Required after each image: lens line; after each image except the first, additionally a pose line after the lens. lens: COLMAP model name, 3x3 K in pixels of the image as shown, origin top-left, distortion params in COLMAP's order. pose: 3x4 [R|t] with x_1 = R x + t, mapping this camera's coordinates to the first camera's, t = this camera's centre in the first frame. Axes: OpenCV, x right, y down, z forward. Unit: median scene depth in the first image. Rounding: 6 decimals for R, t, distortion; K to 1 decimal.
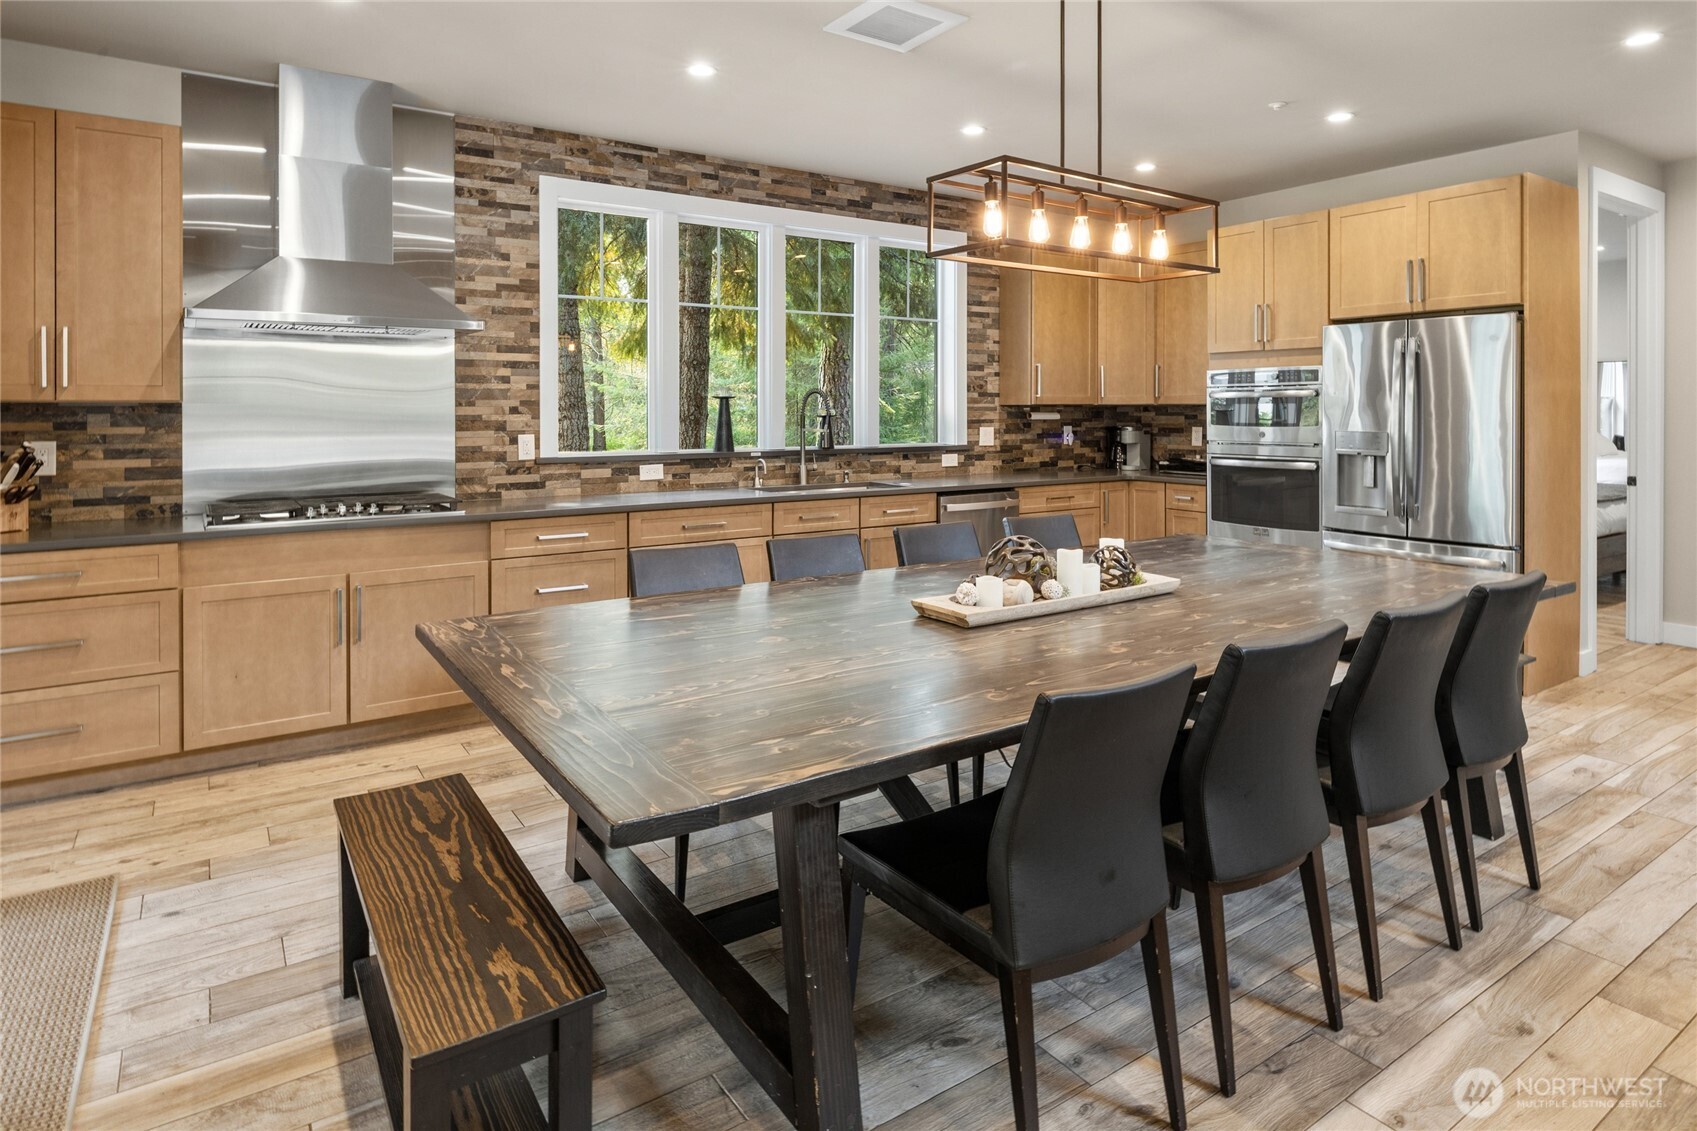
lens RADIAL K [[910.5, 0, 756.1], [0, 910.5, 409.7], [0, 0, 1]] dist [-0.004946, -0.001456]
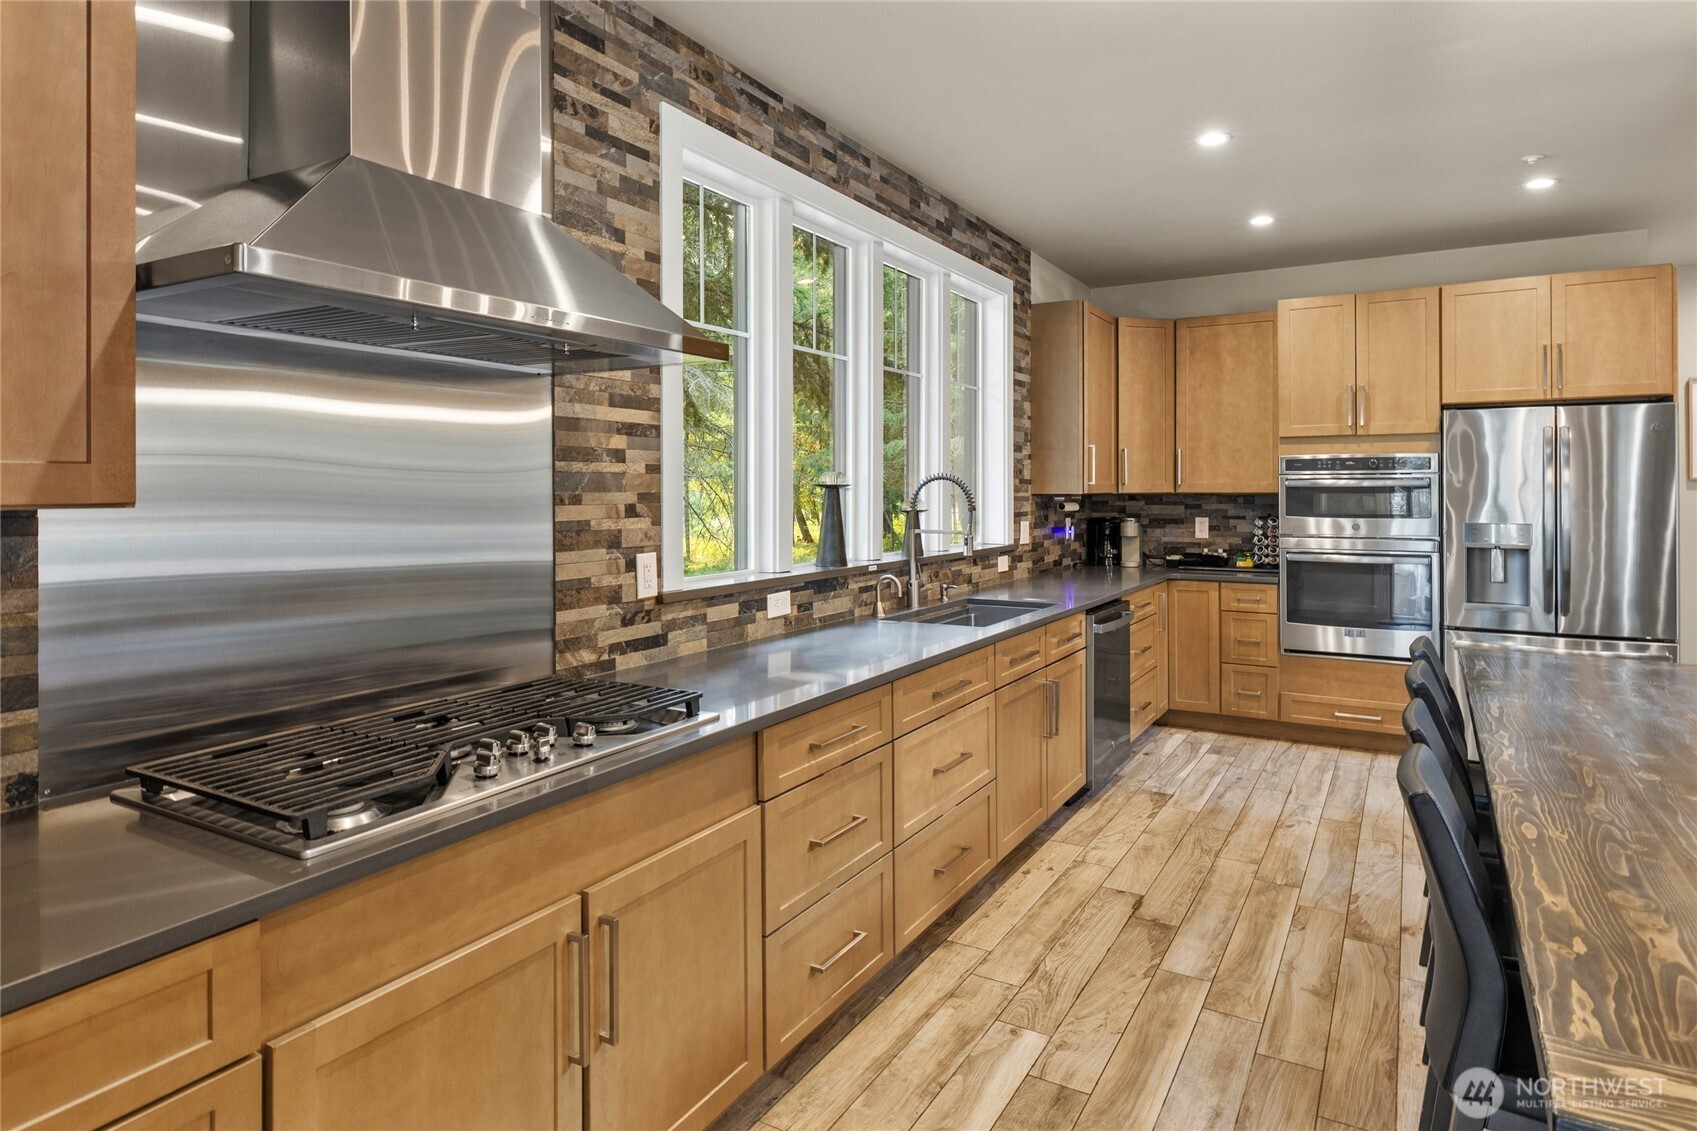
lens RADIAL K [[989.8, 0, 793.2], [0, 989.8, 480.4], [0, 0, 1]] dist [0.005252, -0.018124]
pose [[0.896950, 0.002958, 0.442122, -0.435080], [0.002544, 0.999927, -0.011852, -0.010191], [-0.442125, 0.011755, 0.896876, 0.399403]]
